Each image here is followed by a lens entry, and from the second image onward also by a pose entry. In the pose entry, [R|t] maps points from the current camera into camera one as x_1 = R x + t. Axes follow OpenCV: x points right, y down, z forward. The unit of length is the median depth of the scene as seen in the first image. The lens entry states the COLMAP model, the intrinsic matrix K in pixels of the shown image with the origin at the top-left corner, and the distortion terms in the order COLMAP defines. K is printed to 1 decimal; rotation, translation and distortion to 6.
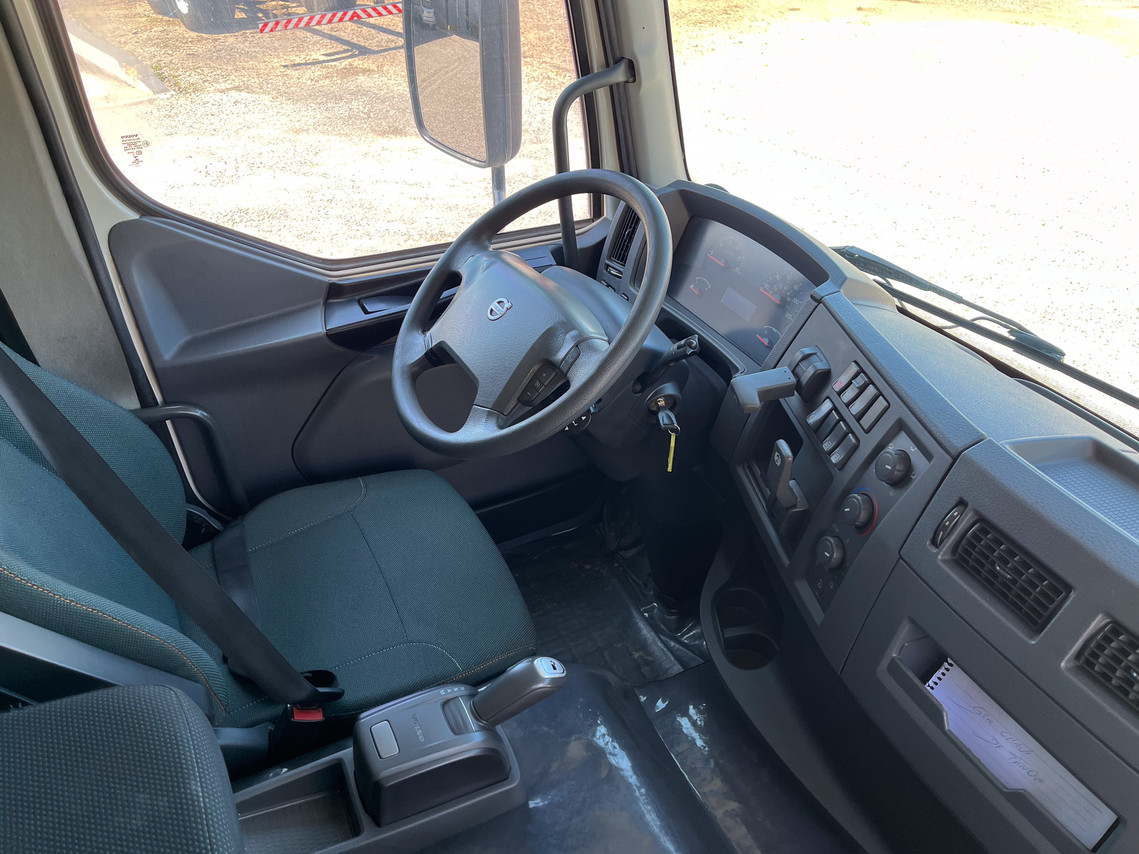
lens RADIAL K [[866.7, 0, 576.4], [0, 866.7, 420.1], [0, 0, 1]] dist [0.053028, -0.086794]
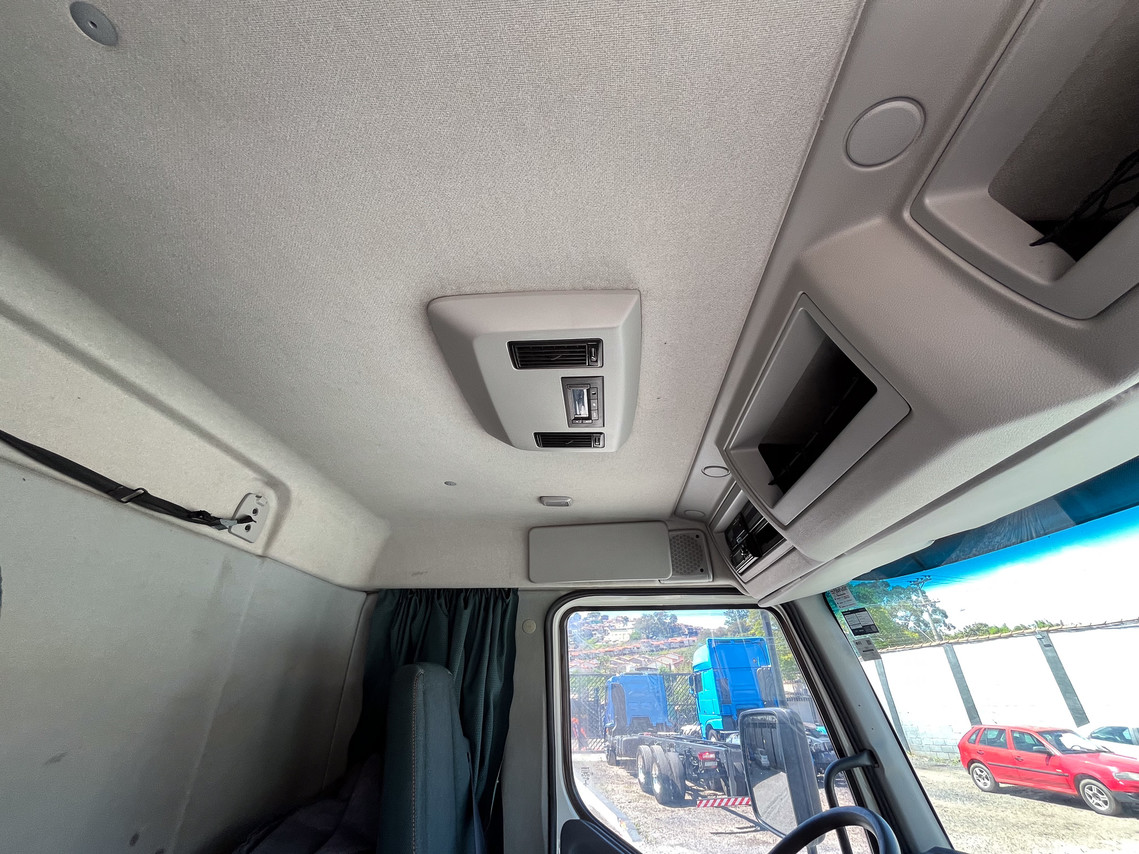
lens RADIAL K [[465.5, 0, 569.5], [0, 465.5, 427.0], [0, 0, 1]] dist [0.000225, 0.000176]
pose [[0.852561, -0.282983, -0.439387, 0.028164], [-0.280163, 0.462257, -0.841324, 0.040578], [0.441190, 0.840380, 0.314821, -0.005338]]
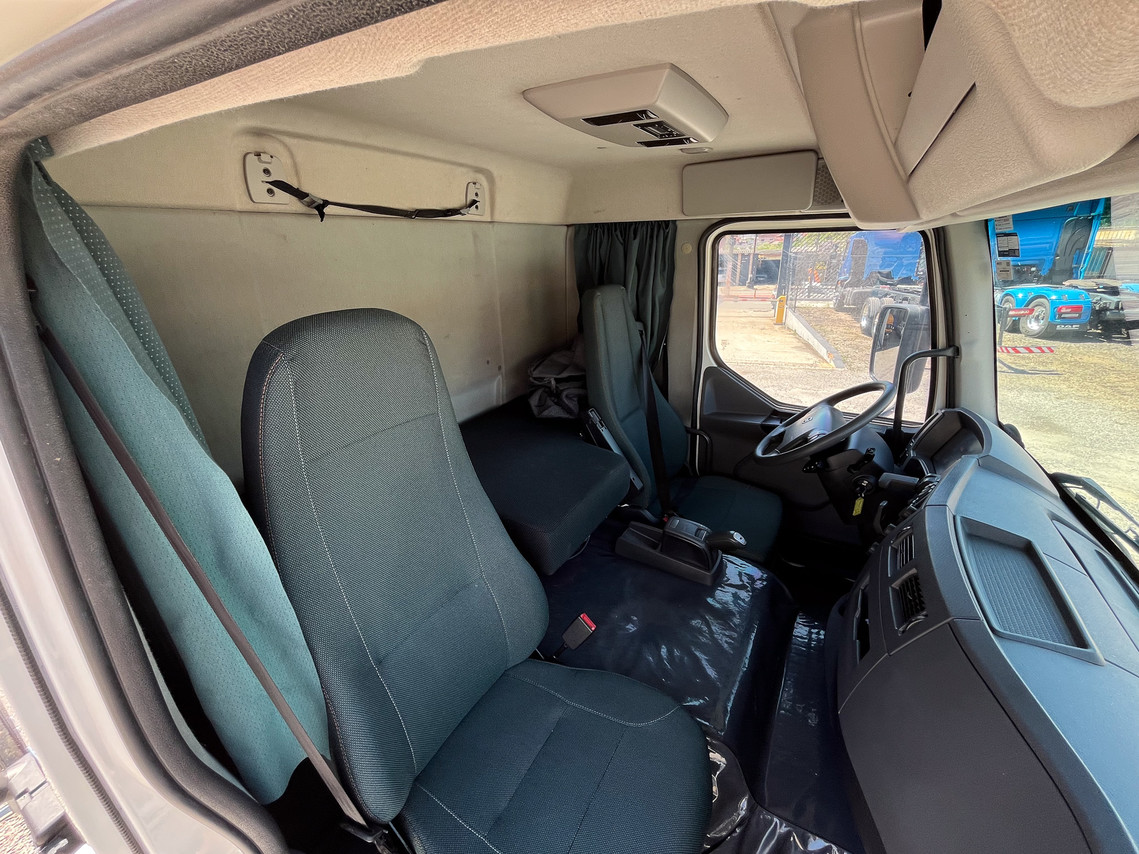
lens RADIAL K [[465.5, 0, 569.5], [0, 465.5, 427.0], [0, 0, 1]] dist [0.000225, 0.000176]
pose [[0.532327, 0.268869, -0.802706, 0.099820], [-0.457762, 0.889056, -0.005780, 0.034044], [0.712097, 0.370525, 0.596346, -0.040086]]
